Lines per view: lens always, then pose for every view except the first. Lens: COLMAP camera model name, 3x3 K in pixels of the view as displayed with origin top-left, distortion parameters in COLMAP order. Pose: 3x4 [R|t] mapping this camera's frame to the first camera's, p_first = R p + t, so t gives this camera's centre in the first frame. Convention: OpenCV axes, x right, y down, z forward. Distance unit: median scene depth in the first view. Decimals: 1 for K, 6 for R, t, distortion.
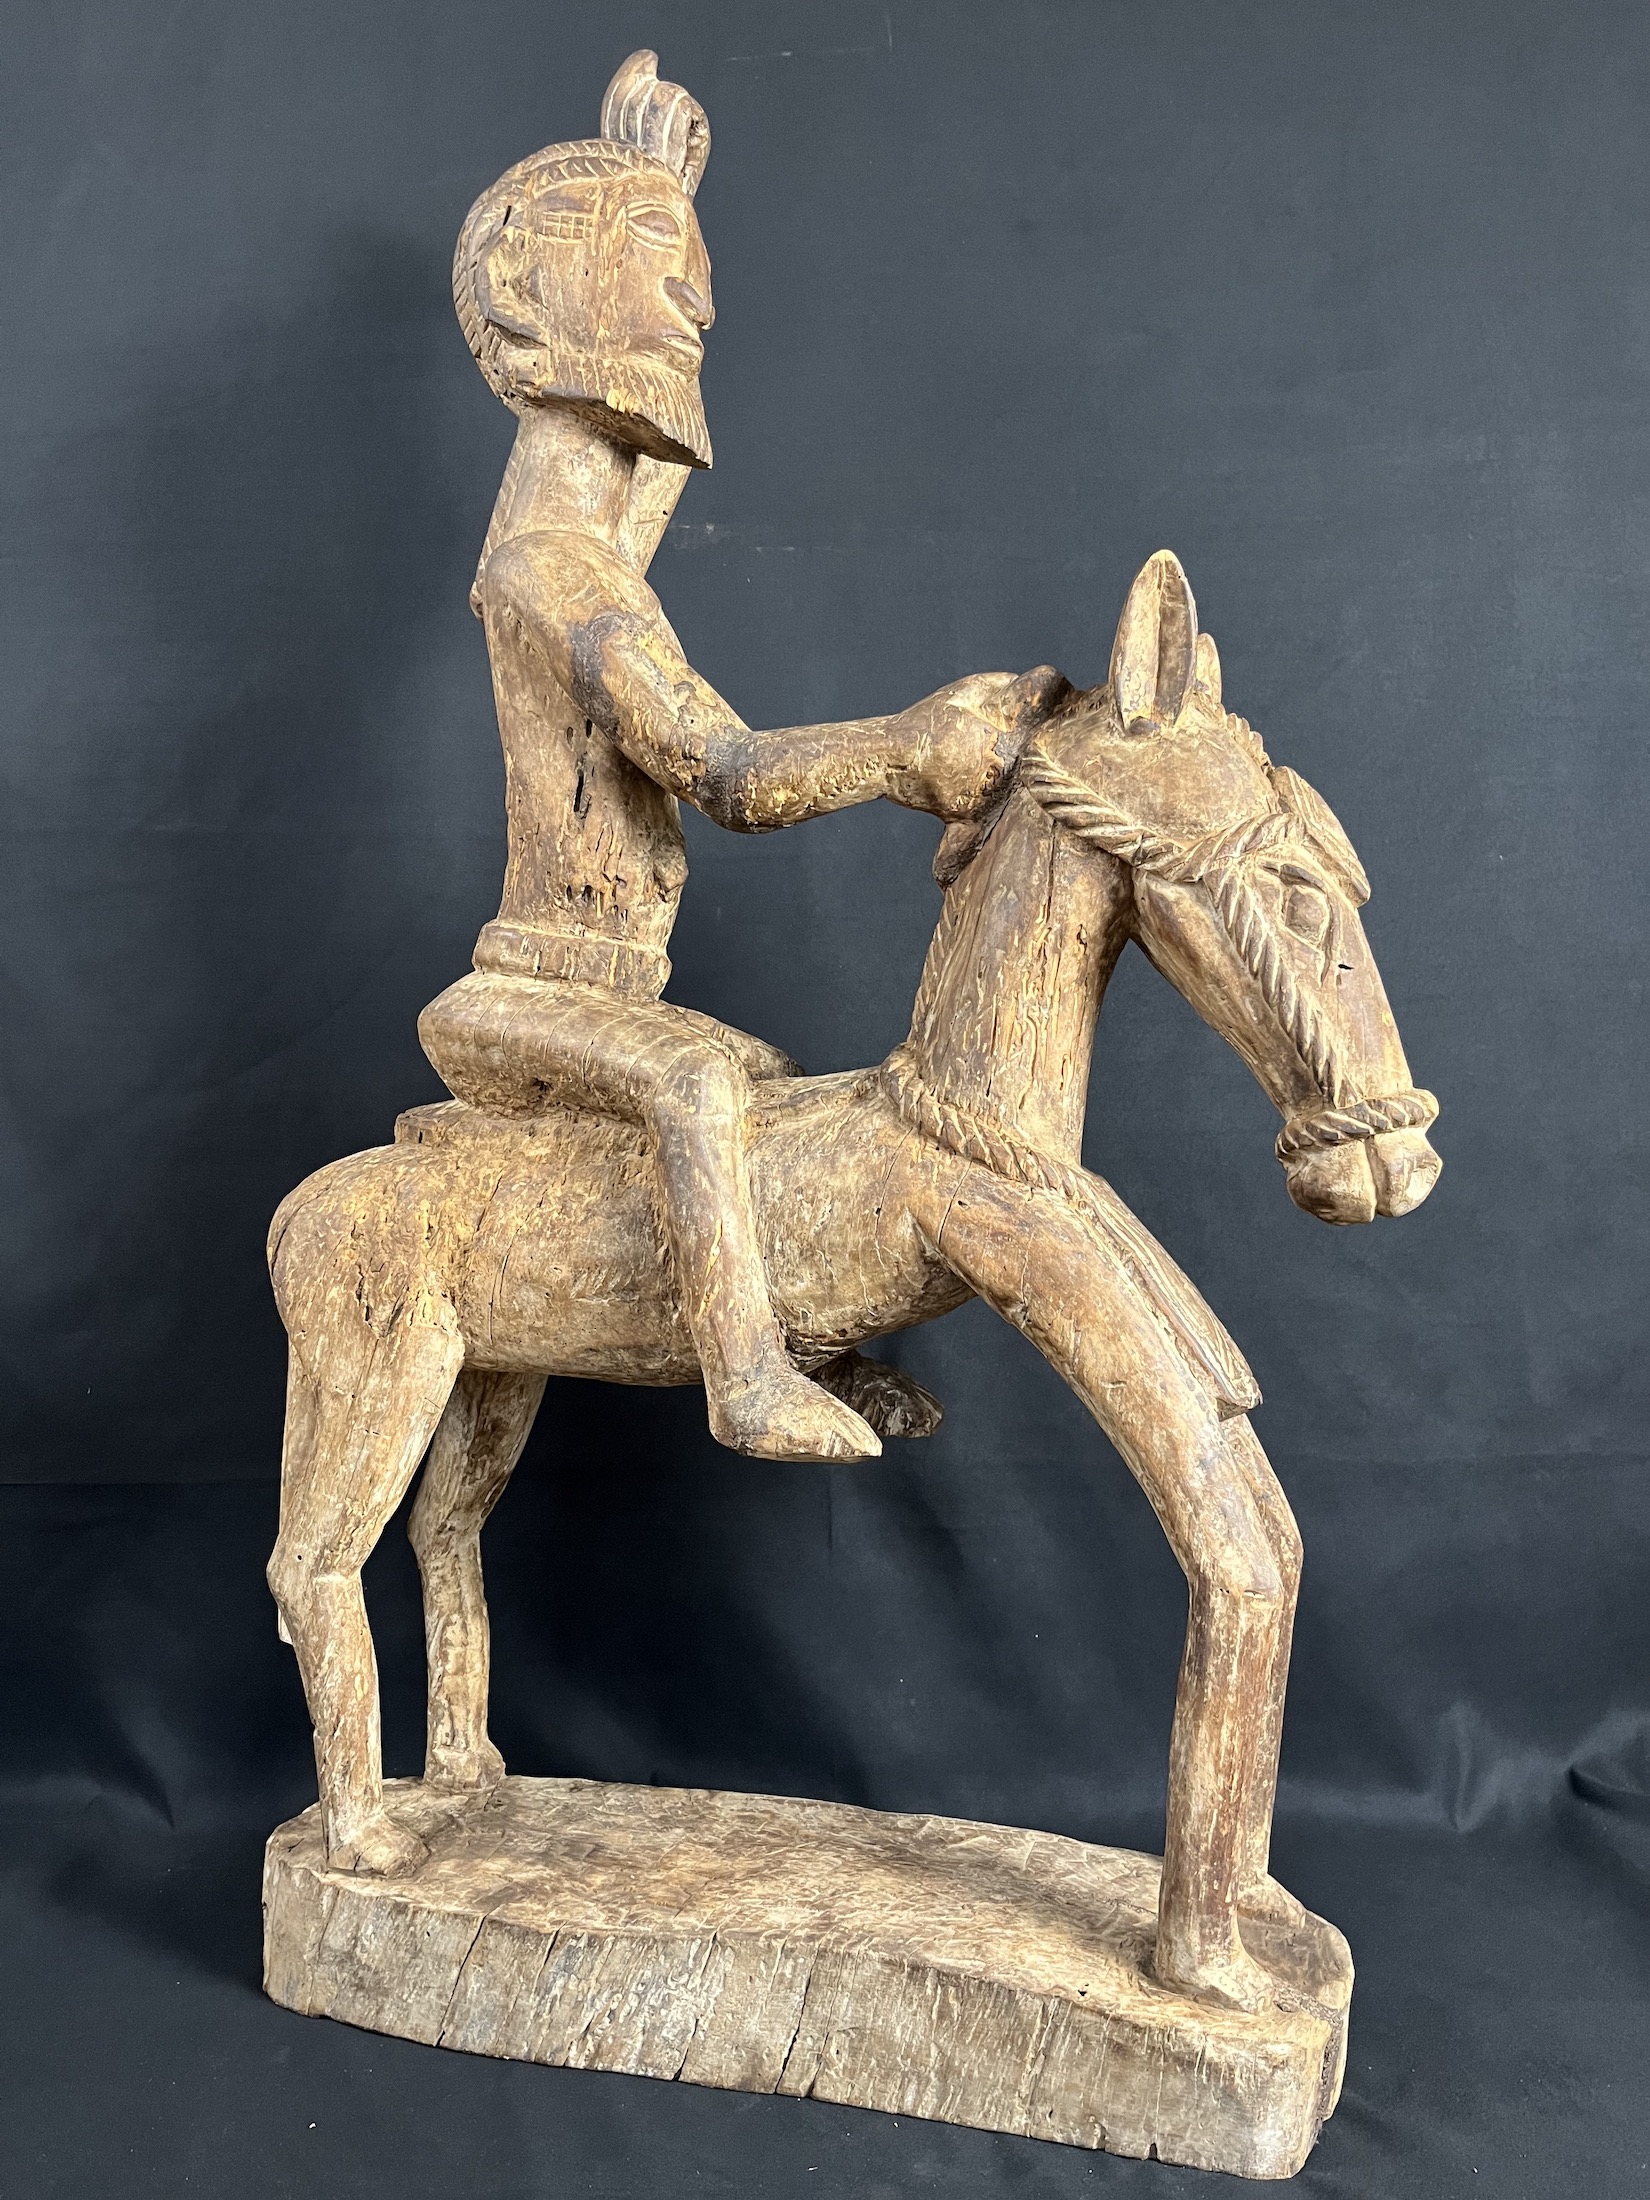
lens RADIAL K [[1682.8, 0, 832.9], [0, 1682.8, 1145.3], [0, 0, 1]] dist [0.093943, -0.123865]
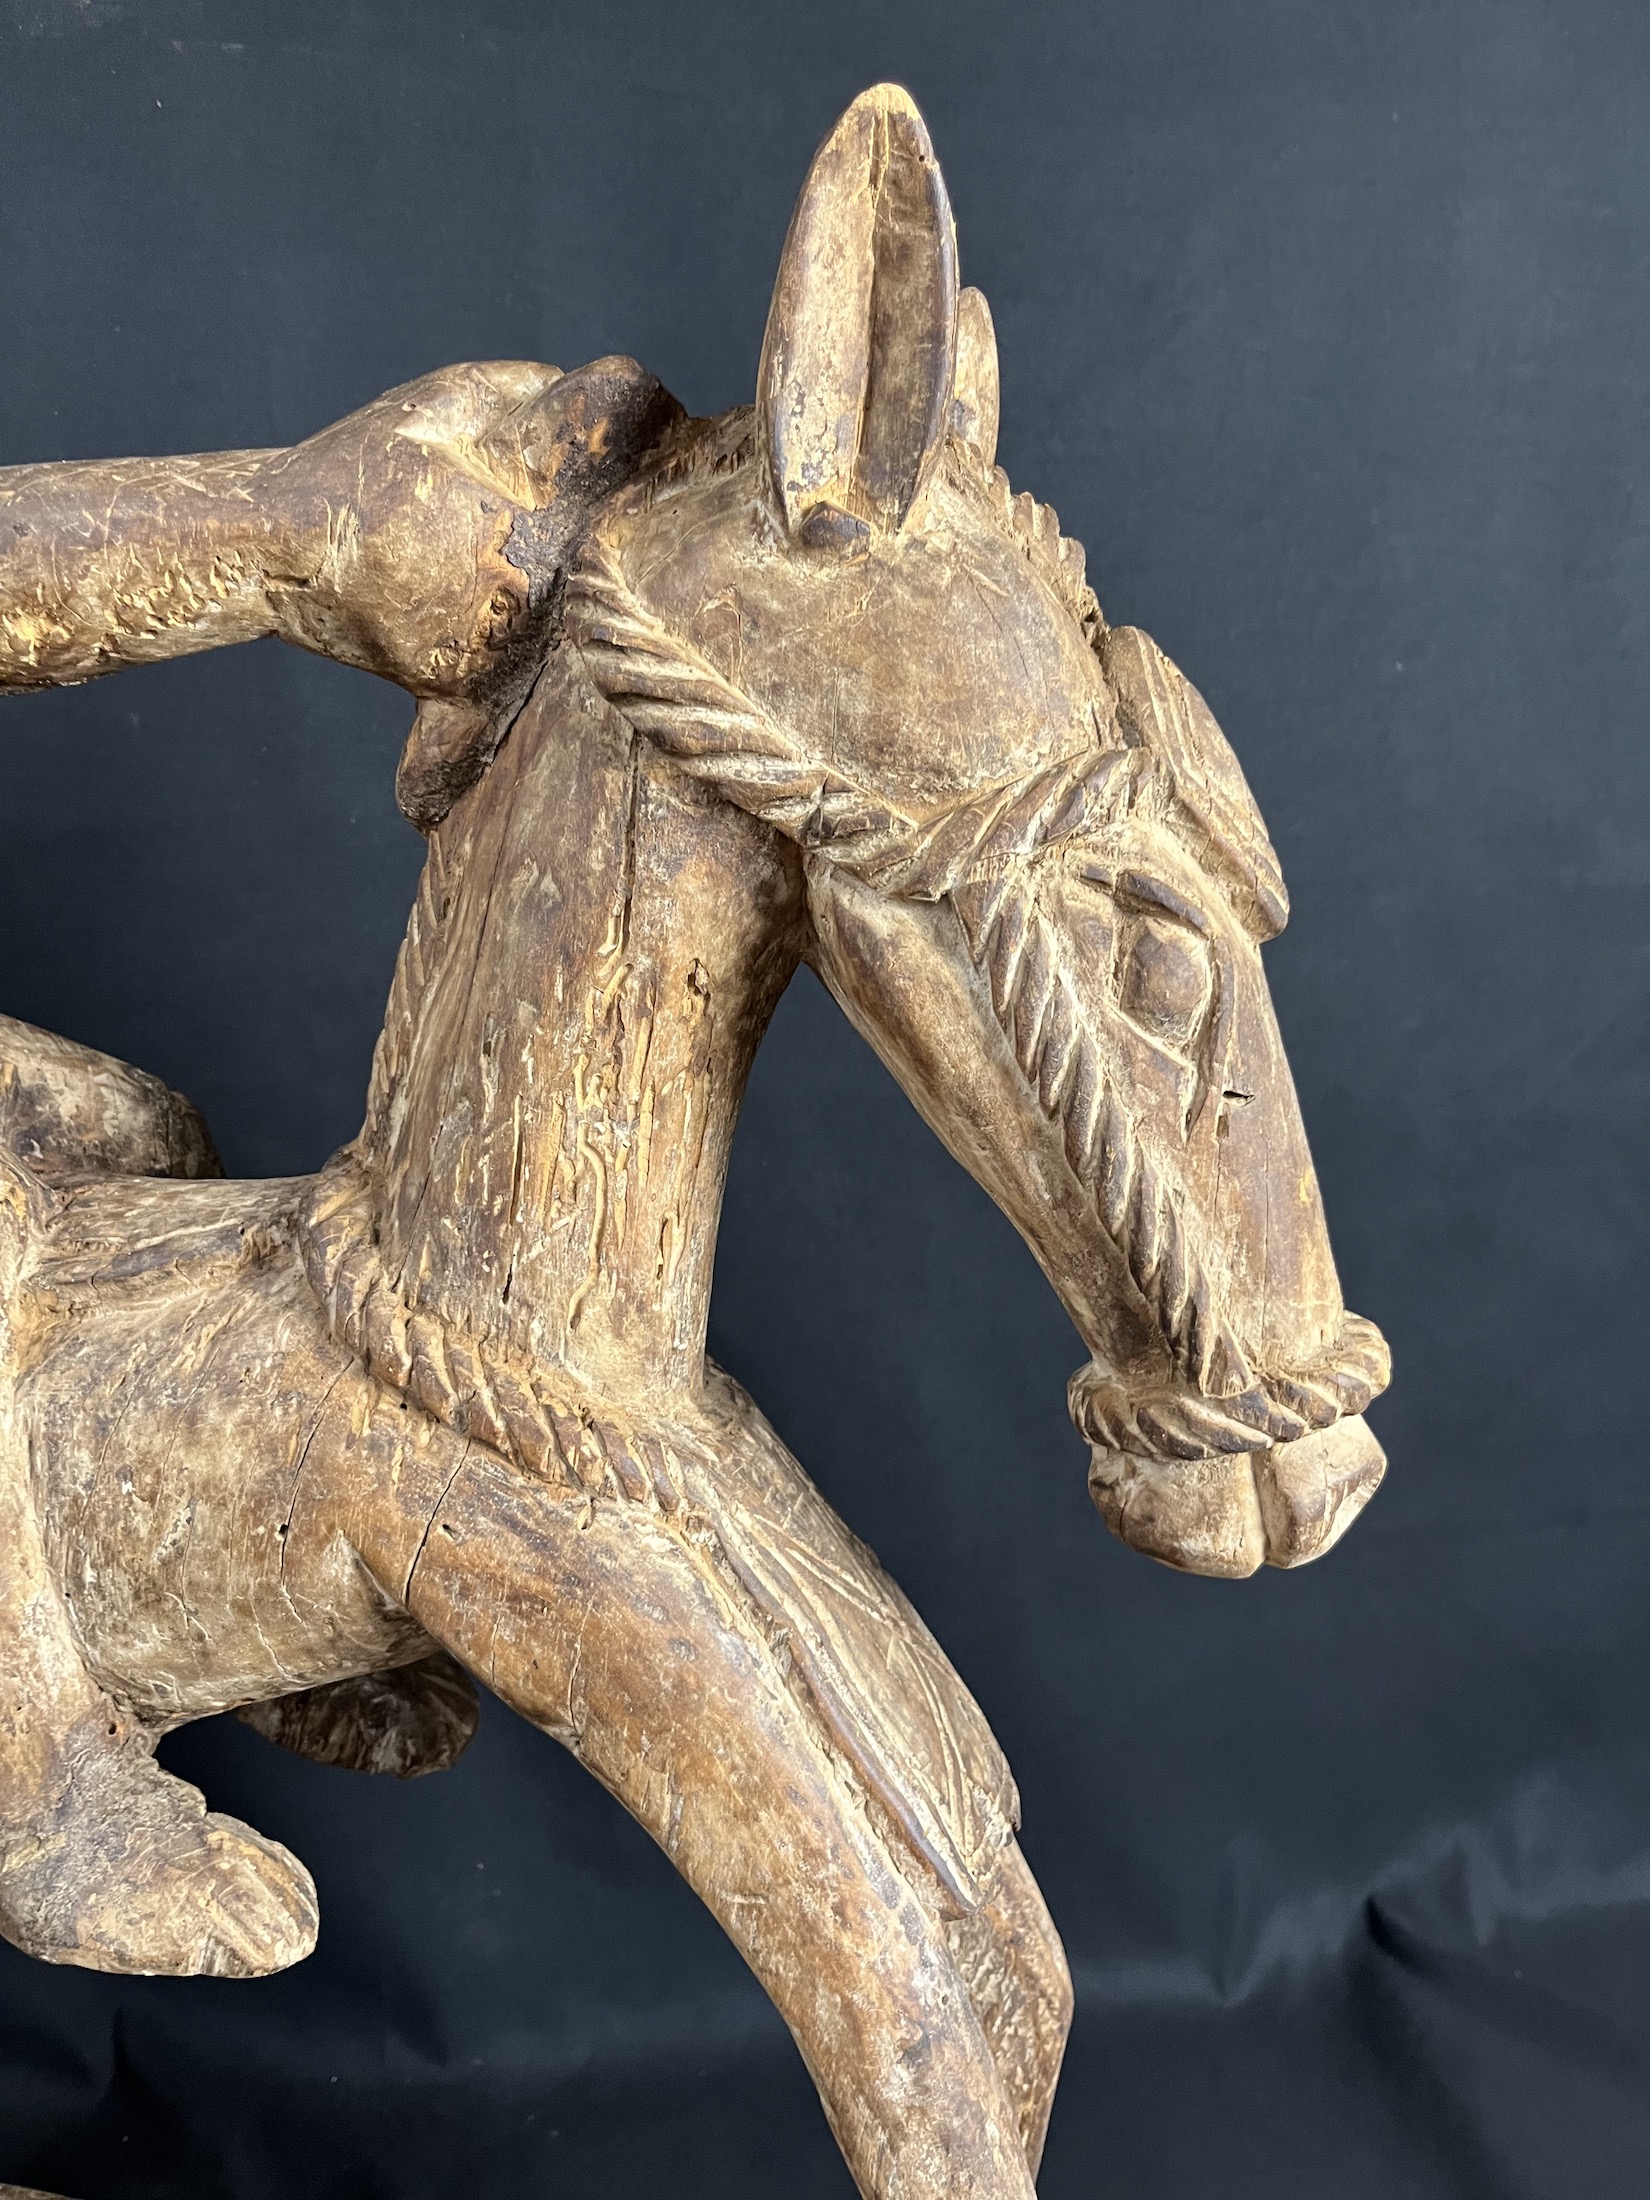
lens RADIAL K [[1647.5, 0, 816.1], [0, 1647.5, 1114.6], [0, 0, 1]] dist [0.045427, -0.063152]
pose [[0.989686, -0.012816, 0.142682, 0.111019], [-0.019341, 0.974917, 0.221727, -0.185279], [-0.141945, -0.222200, 0.964613, 0.528281]]
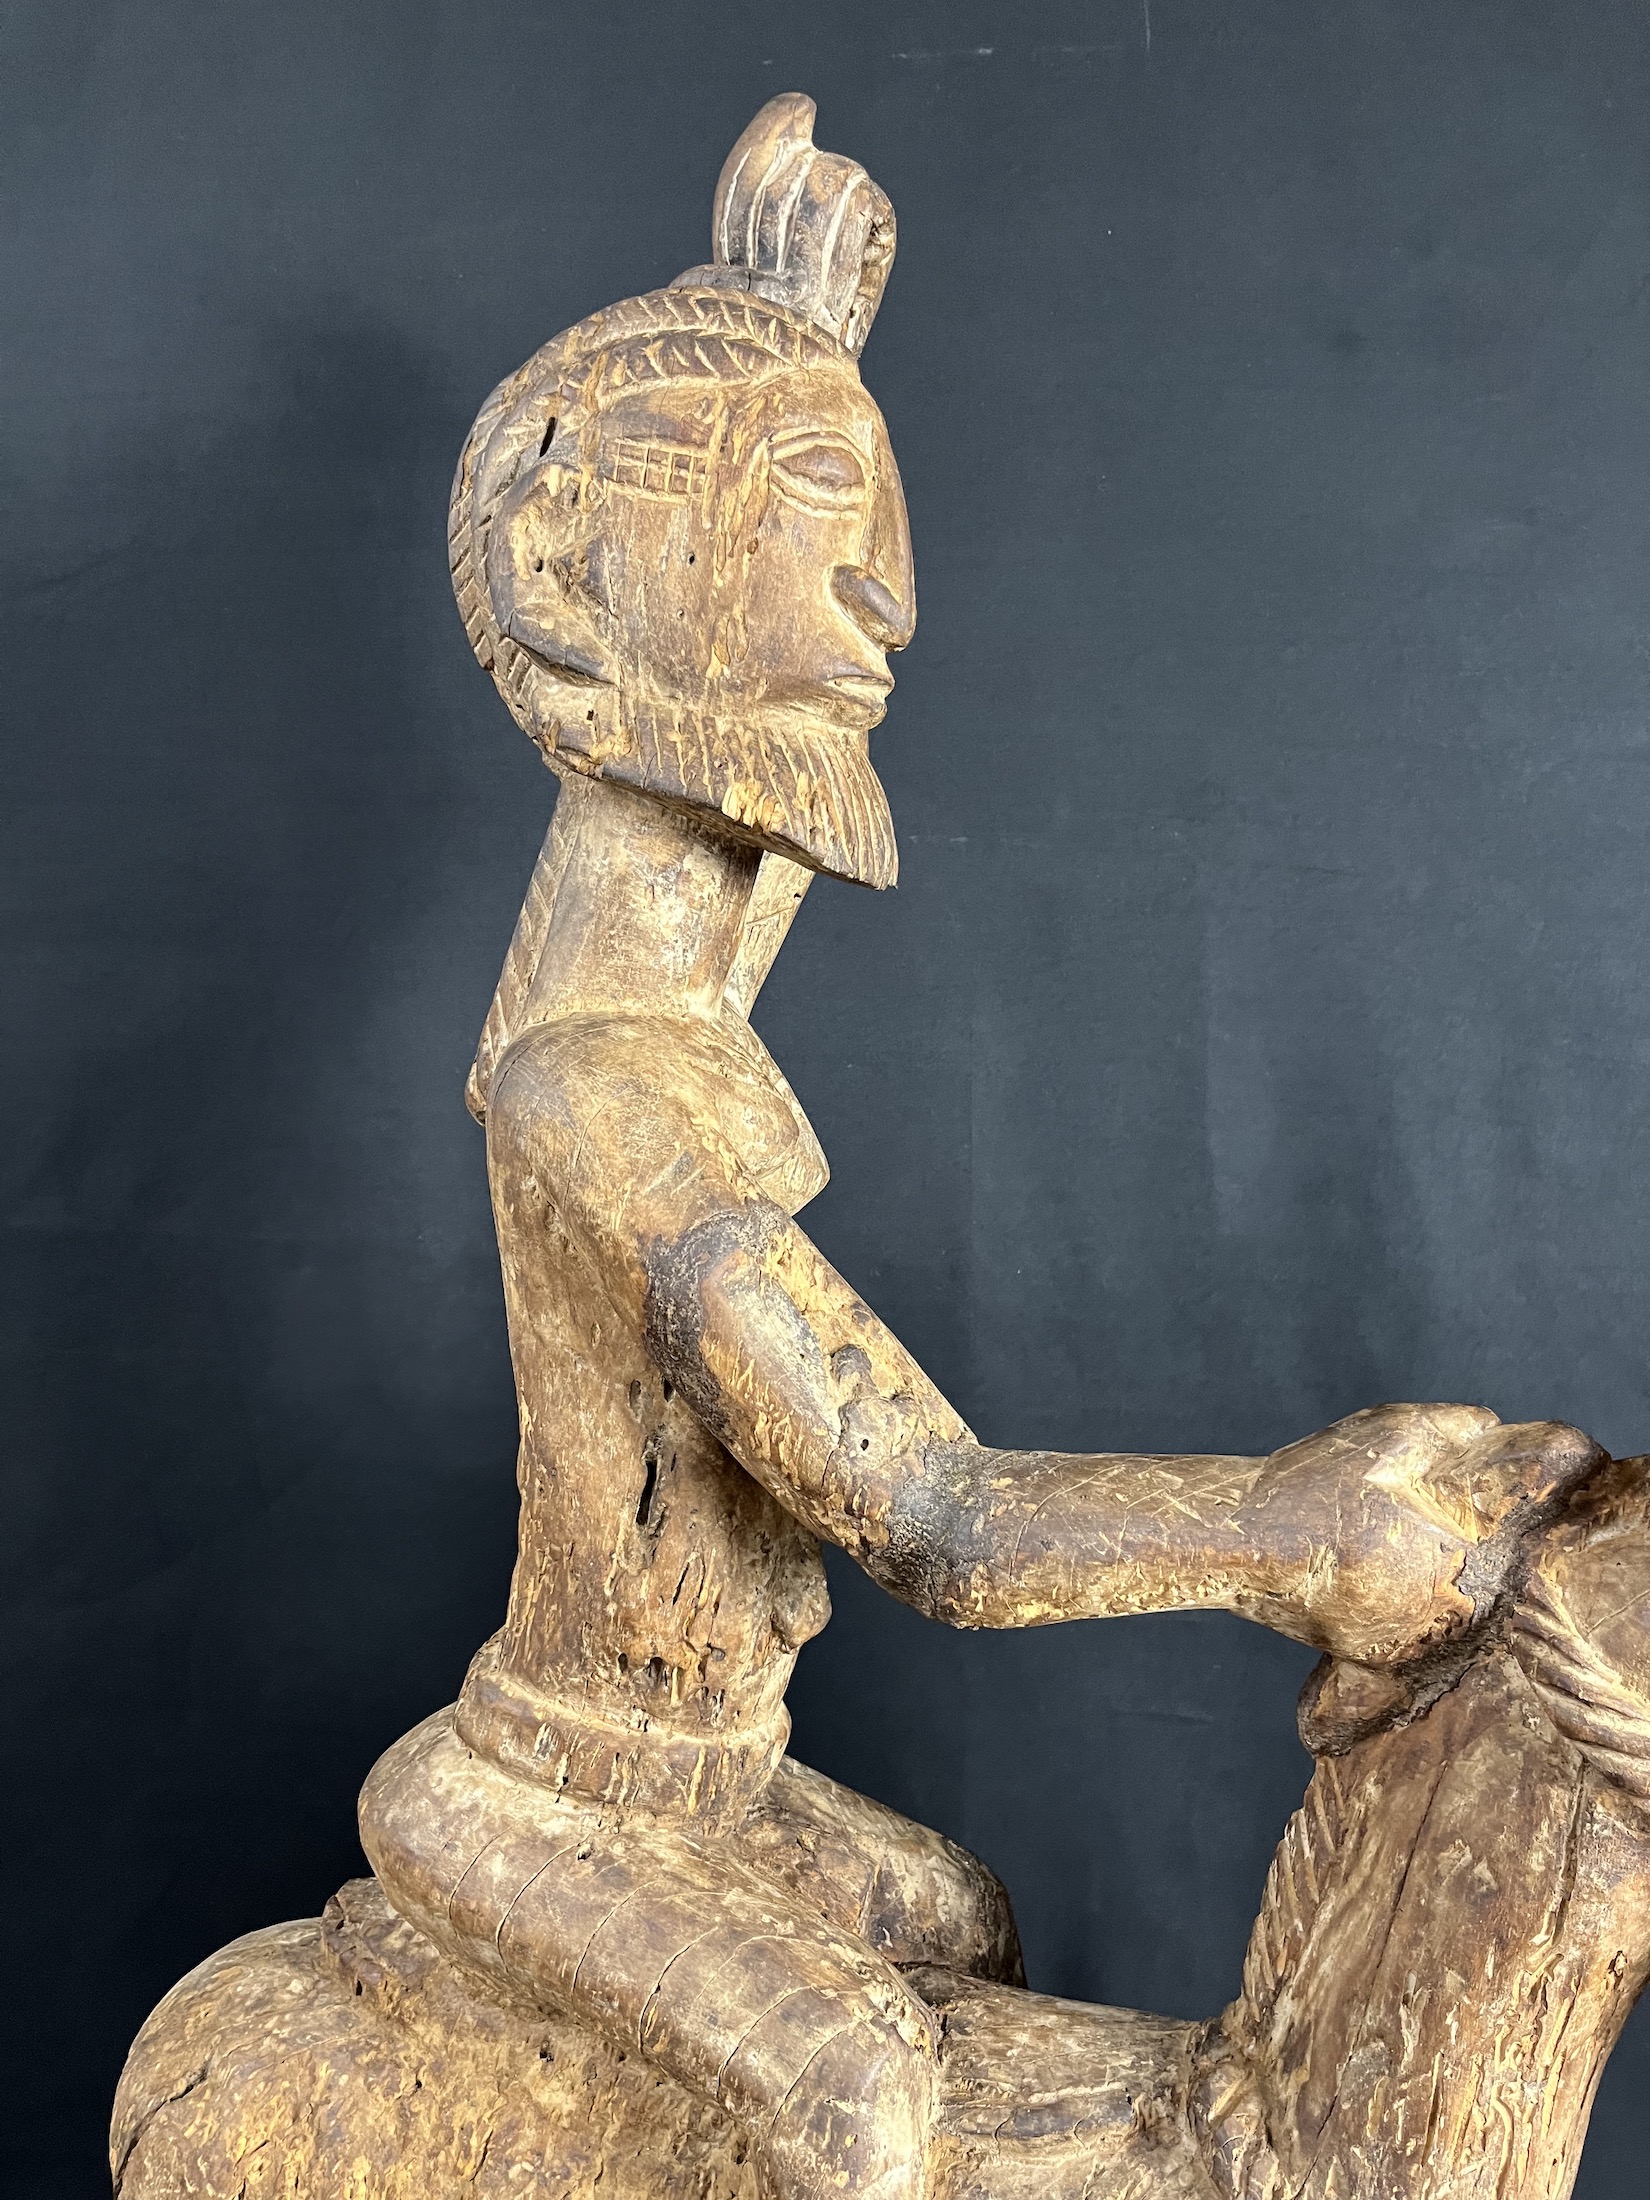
lens RADIAL K [[1617.2, 0, 814.7], [0, 1617.2, 1101.0], [0, 0, 1]] dist [0.055190, -0.073687]
pose [[0.999318, 0.036546, -0.005357, -0.102835], [-0.036017, 0.996298, 0.078058, -0.407834], [0.008190, -0.077811, 0.996934, 0.506187]]
